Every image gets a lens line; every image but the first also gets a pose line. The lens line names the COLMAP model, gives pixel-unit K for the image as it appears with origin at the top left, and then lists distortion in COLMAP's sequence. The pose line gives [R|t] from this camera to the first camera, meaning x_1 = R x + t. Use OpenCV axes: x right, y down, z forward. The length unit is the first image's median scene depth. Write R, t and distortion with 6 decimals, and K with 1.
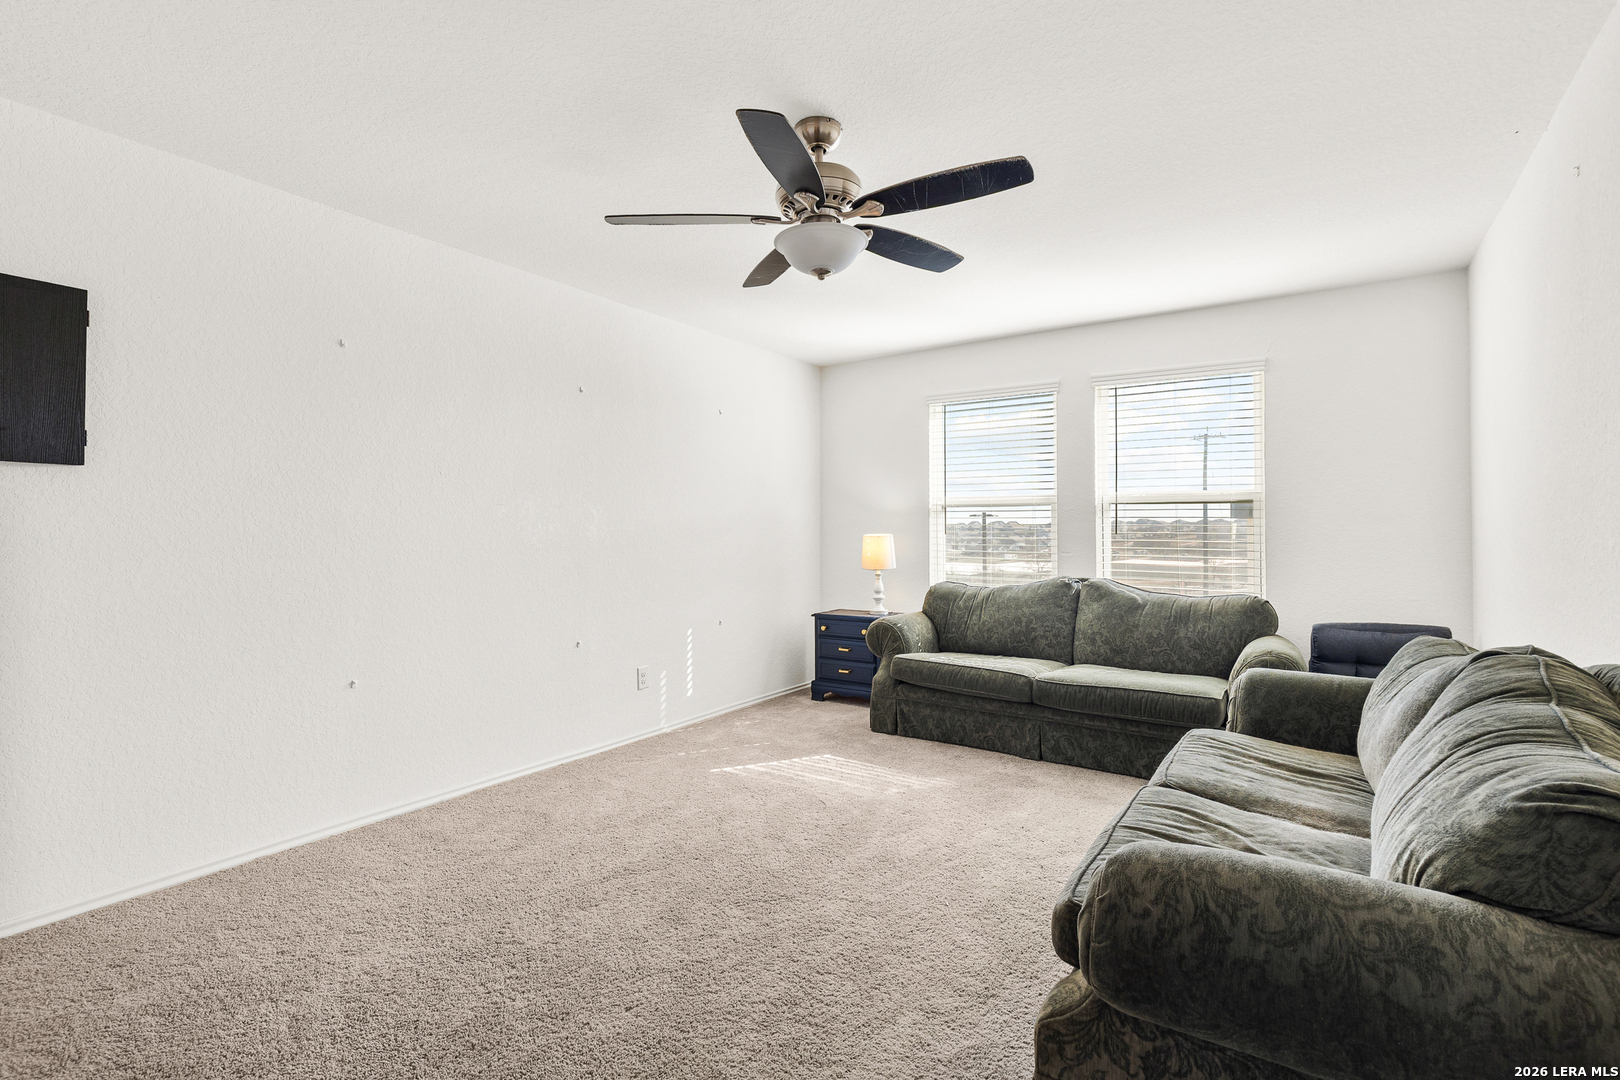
lens RADIAL K [[734.9, 0, 799.2], [0, 734.9, 530.8], [0, 0, 1]] dist [0.004602, -0.000414]
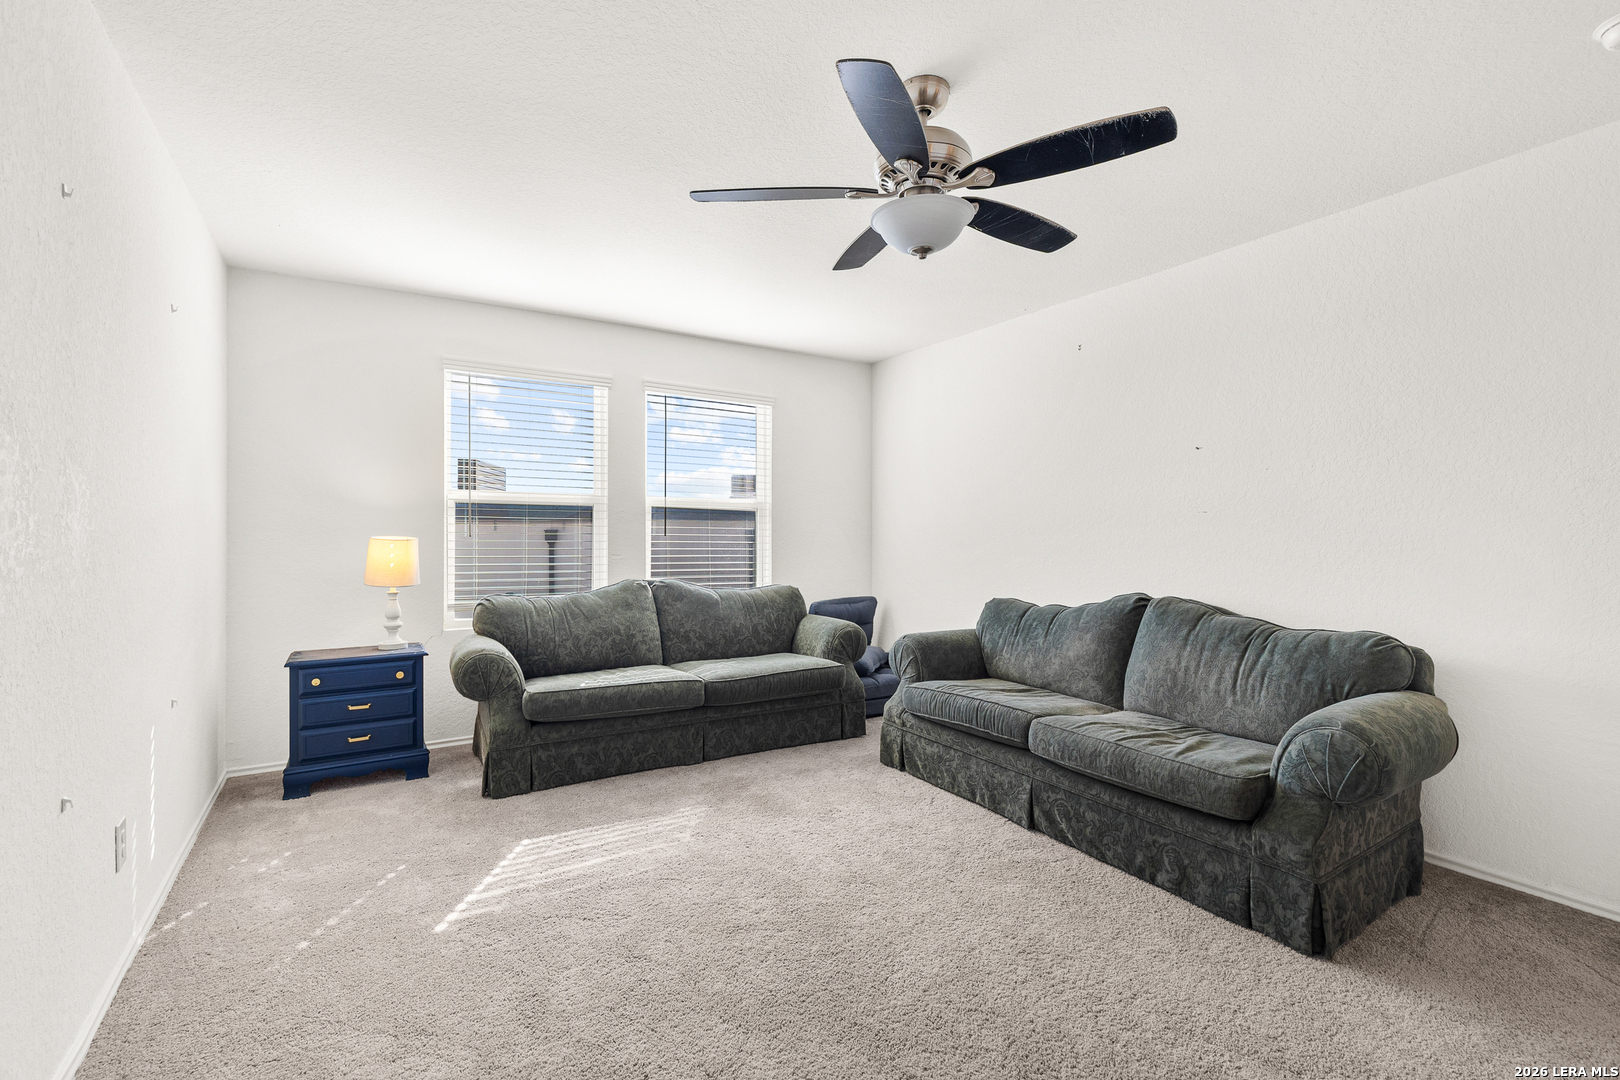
lens RADIAL K [[734.9, 0, 806.3], [0, 734.9, 542.7], [0, 0, 1]] dist [0.004602, -0.000414]
pose [[0.400721, -0.010590, 0.916139, -0.499097], [-0.005017, 0.999893, 0.013752, -0.001754], [-0.916186, -0.010107, 0.400625, 0.441373]]
